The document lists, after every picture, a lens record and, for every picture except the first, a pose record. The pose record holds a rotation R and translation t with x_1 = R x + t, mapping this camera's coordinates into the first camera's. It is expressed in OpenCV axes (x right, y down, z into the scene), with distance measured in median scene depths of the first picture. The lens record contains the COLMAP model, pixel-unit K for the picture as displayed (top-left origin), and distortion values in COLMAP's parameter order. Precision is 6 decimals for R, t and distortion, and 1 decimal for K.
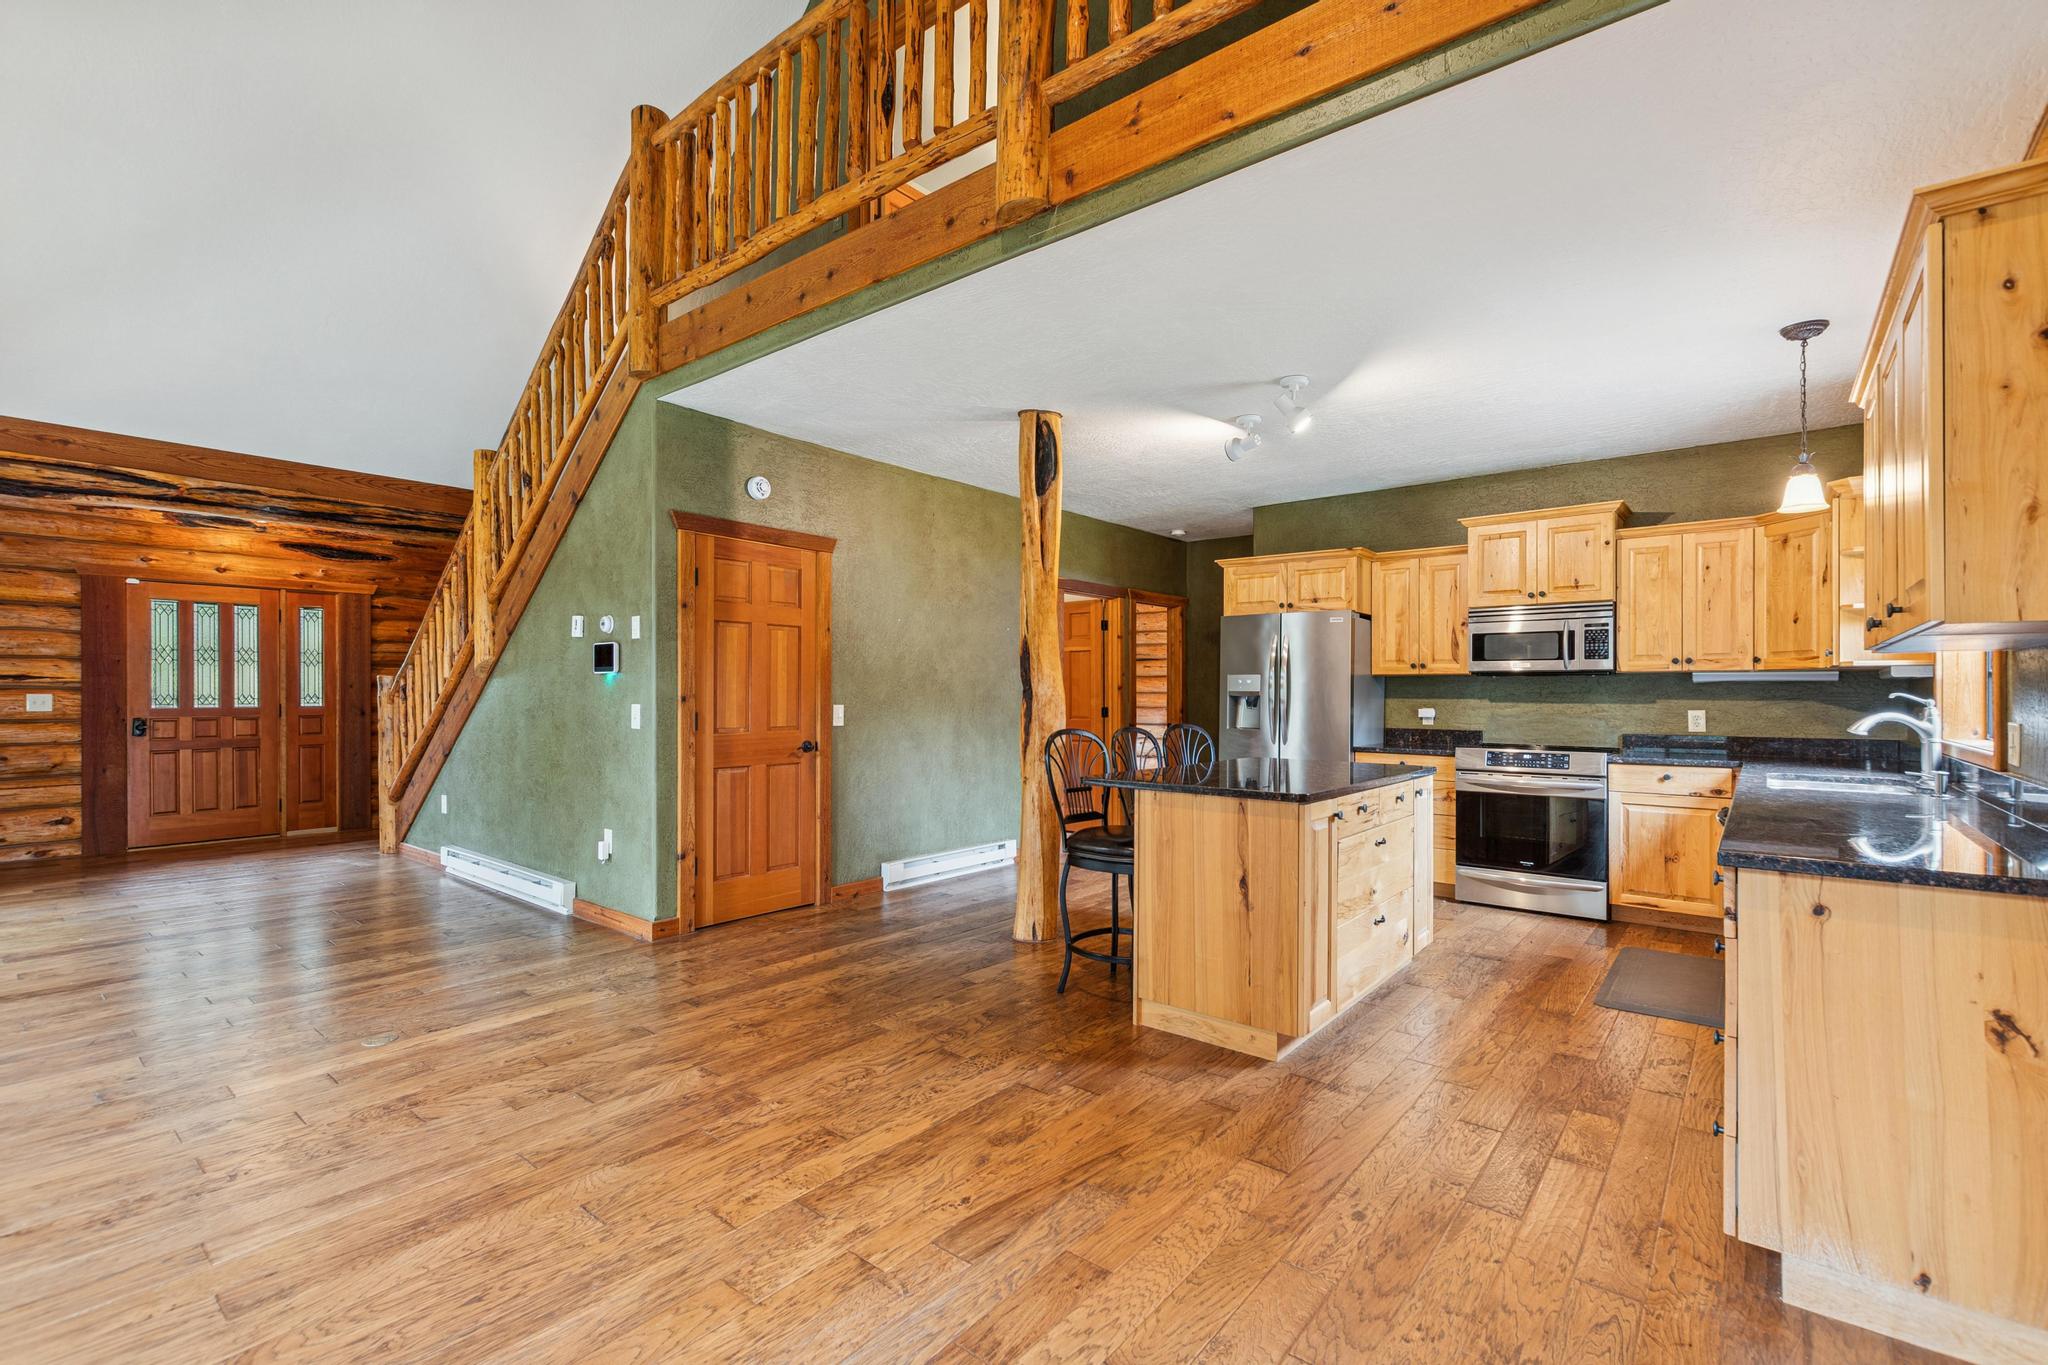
lens RADIAL K [[903.4, 0, 1023.5], [0, 903.4, 689.3], [0, 0, 1]] dist [0.009775, -0.006062]
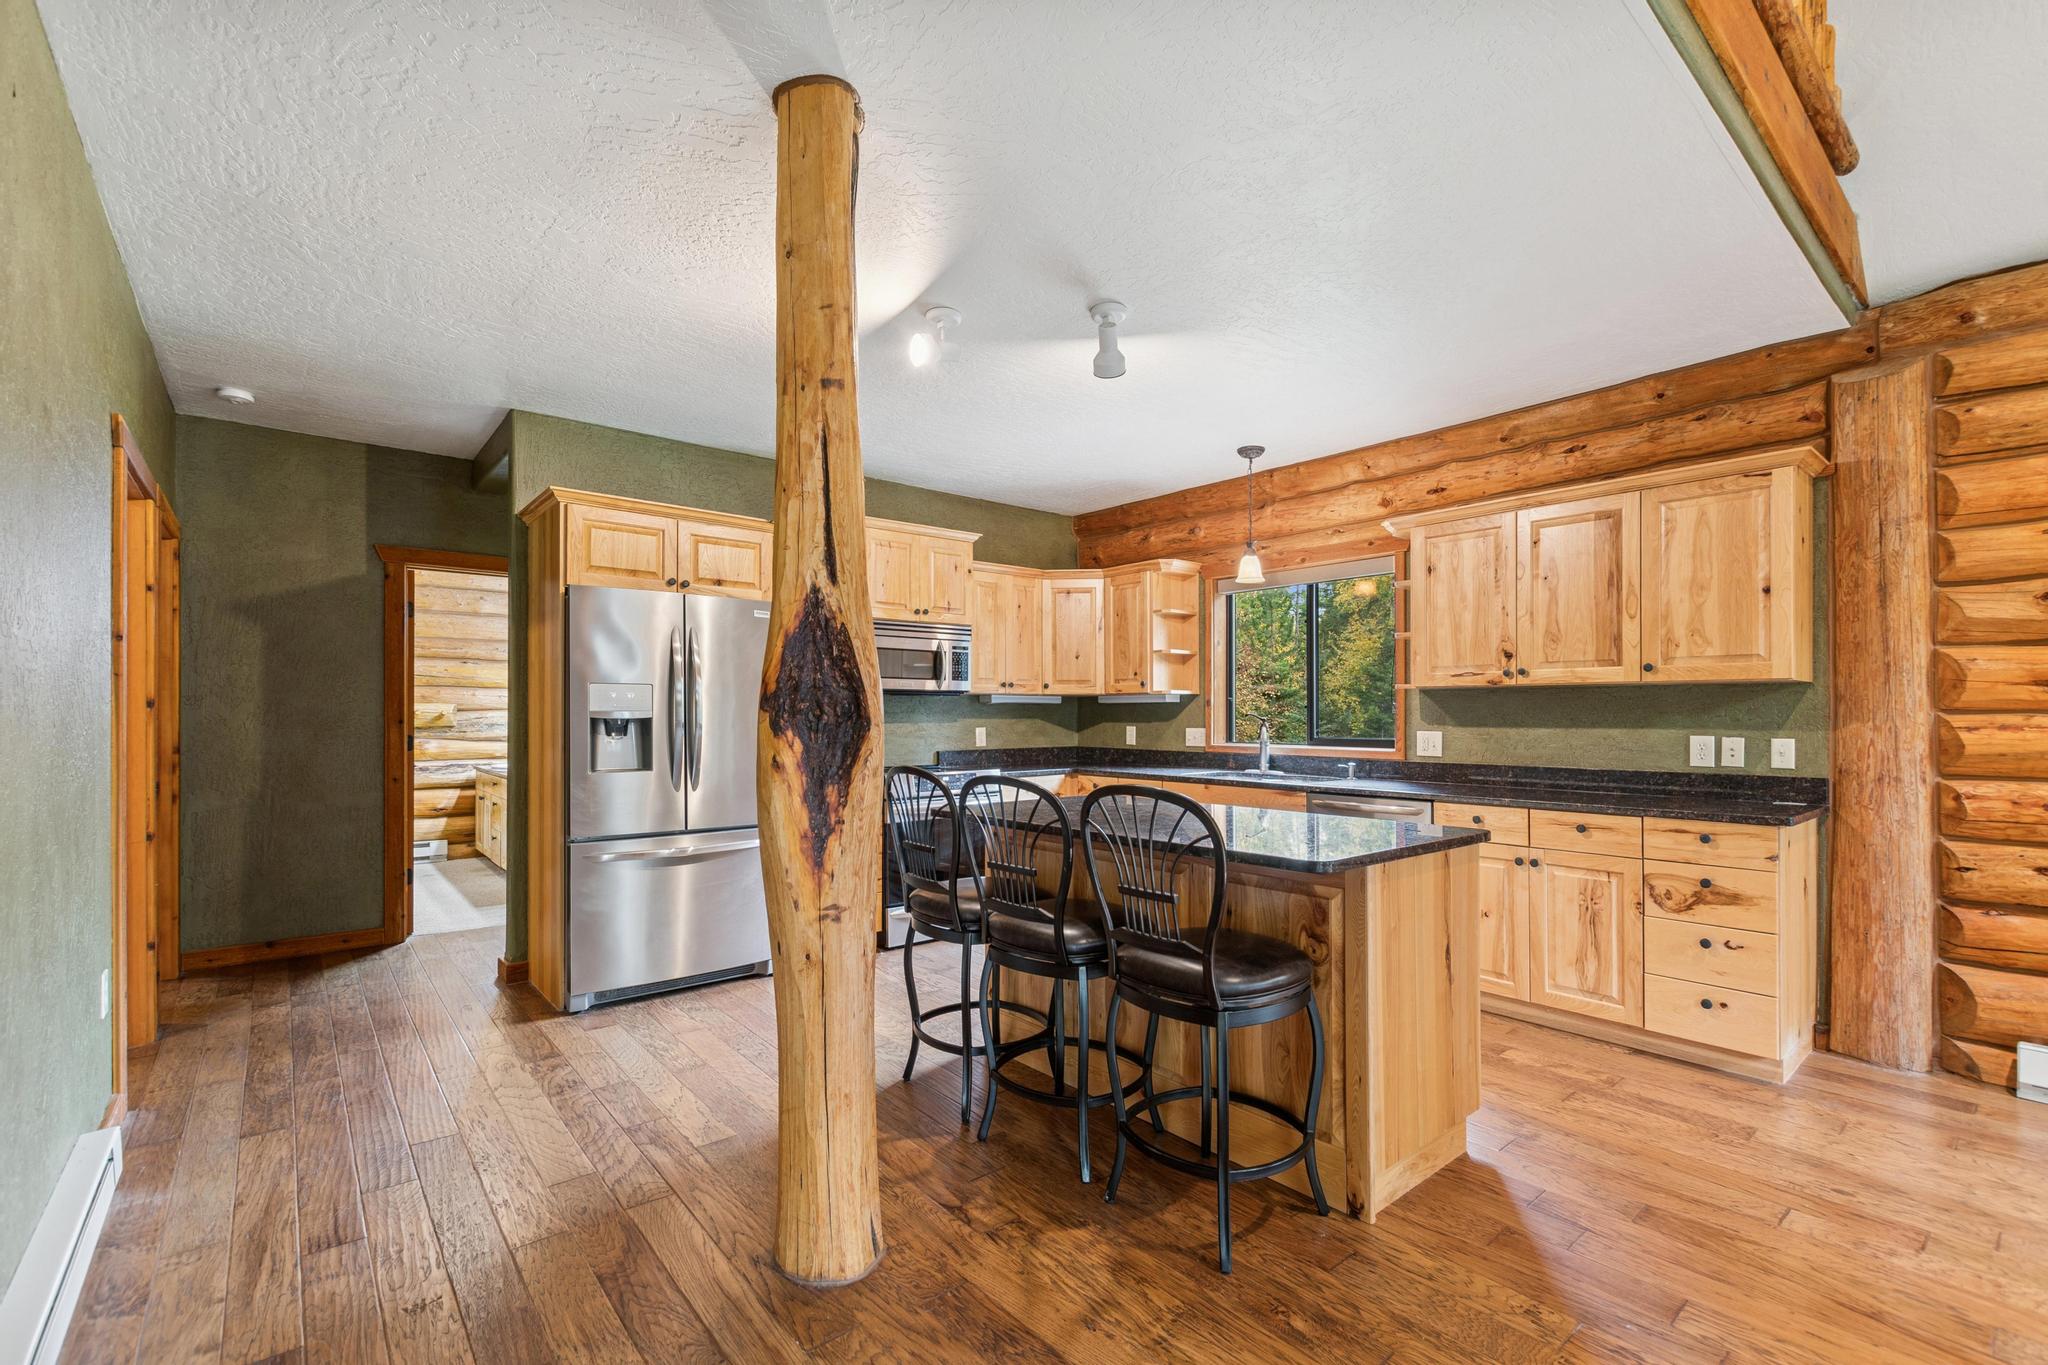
lens RADIAL K [[886.3, 0, 1027.4], [0, 886.3, 717.6], [0, 0, 1]] dist [0.012420, -0.006804]
pose [[0.186355, -0.008619, 0.982445, -0.374102], [-0.005379, 0.999938, 0.009792, -0.001176], [-0.982468, -0.007109, 0.186297, 0.757467]]
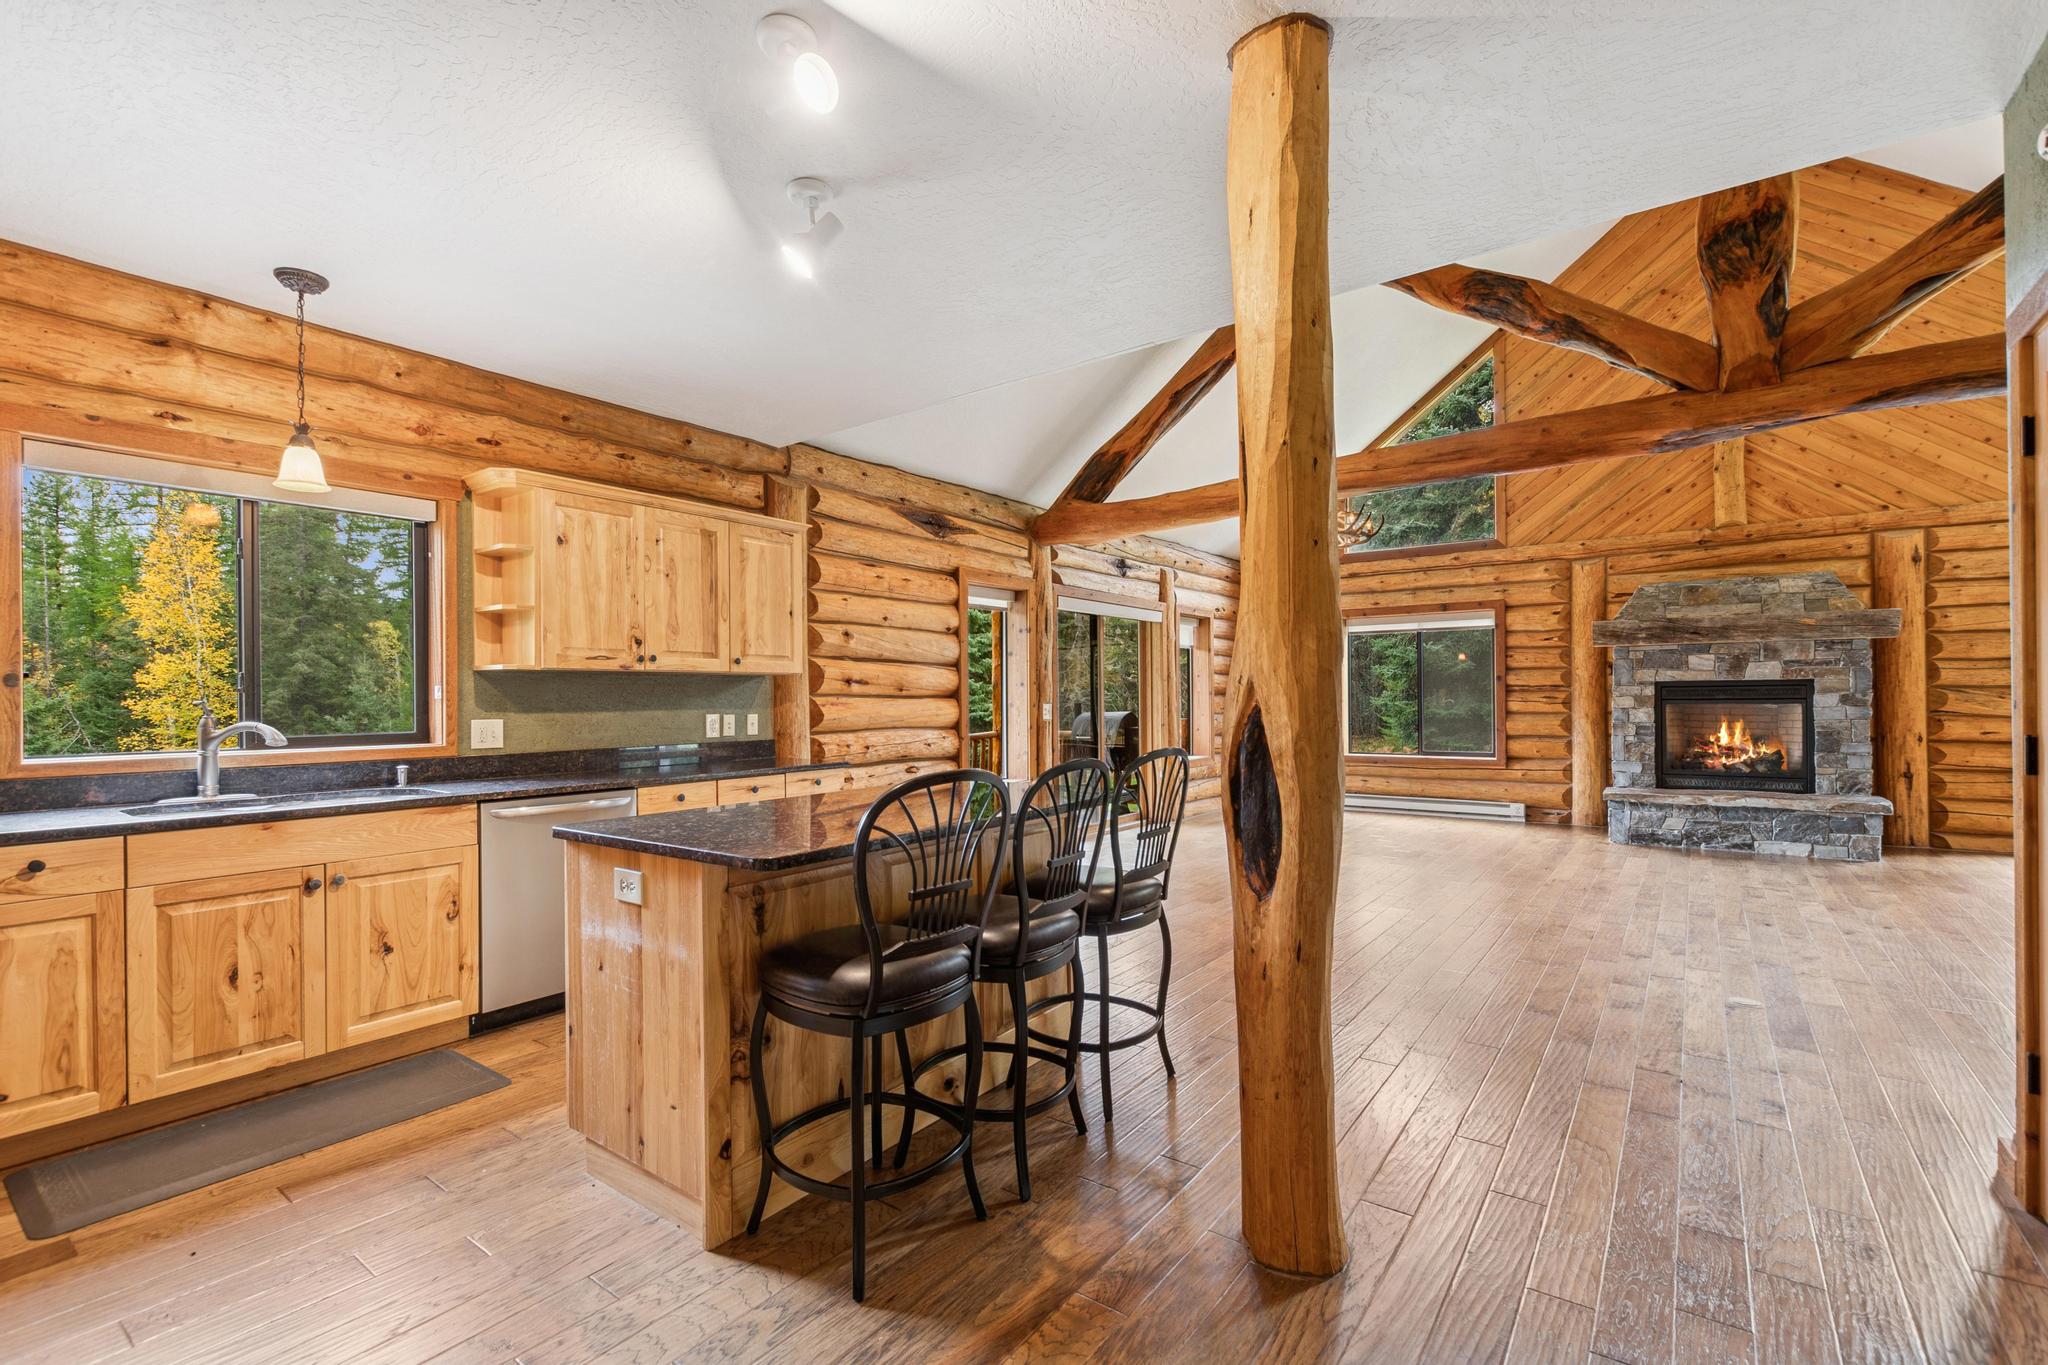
lens RADIAL K [[902.0, 0, 1022.1], [0, 902.0, 697.0], [0, 0, 1]] dist [0.014233, -0.007070]
pose [[-0.998841, 0.004313, -0.047936, 0.154002], [0.004561, 0.999977, -0.005065, 0.005981], [0.047913, -0.005278, -0.998838, 1.329013]]
